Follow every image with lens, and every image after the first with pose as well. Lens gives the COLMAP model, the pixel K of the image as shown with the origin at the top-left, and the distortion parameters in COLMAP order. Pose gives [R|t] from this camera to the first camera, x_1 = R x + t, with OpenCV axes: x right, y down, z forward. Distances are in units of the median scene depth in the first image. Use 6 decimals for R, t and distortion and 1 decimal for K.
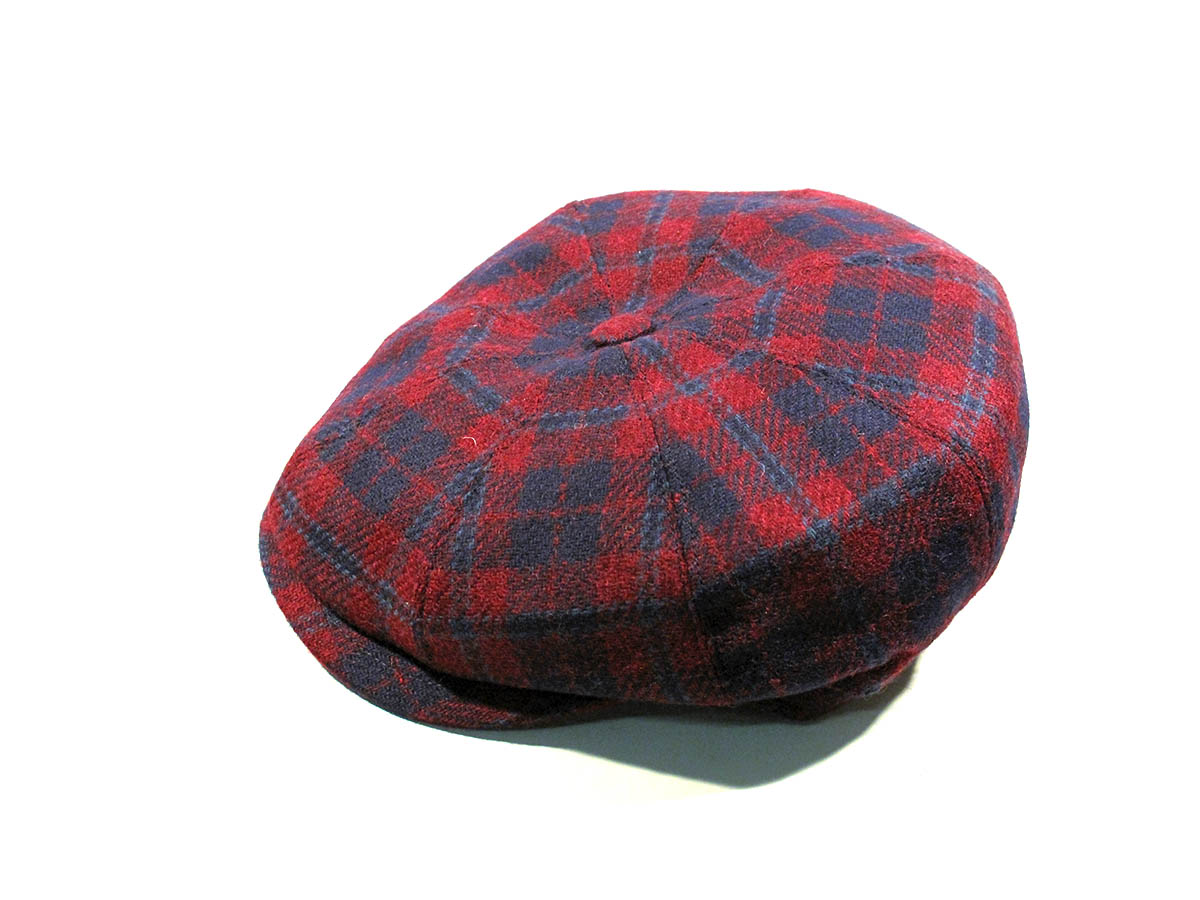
lens RADIAL K [[1938.9, 0, 601.2], [0, 1938.9, 450.4], [0, 0, 1]] dist [-0.194693, 0.000000]
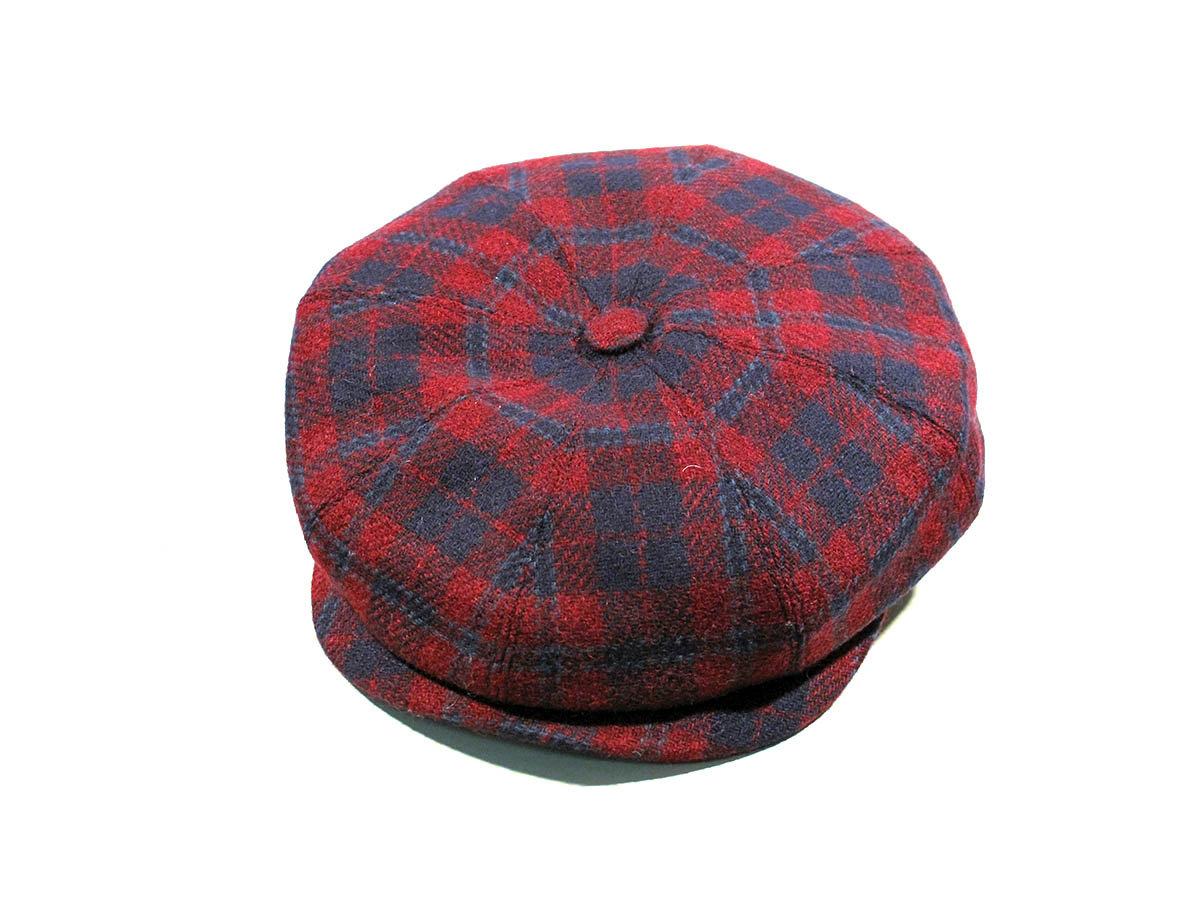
lens RADIAL K [[1938.9, 0, 602.4], [0, 1938.9, 452.6], [0, 0, 1]] dist [-0.194693, 0.000000]
pose [[0.436998, -0.482431, 0.759140, -0.839650], [0.472300, 0.841350, 0.262797, -0.294917], [-0.765484, 0.243700, 0.595520, 0.456365]]
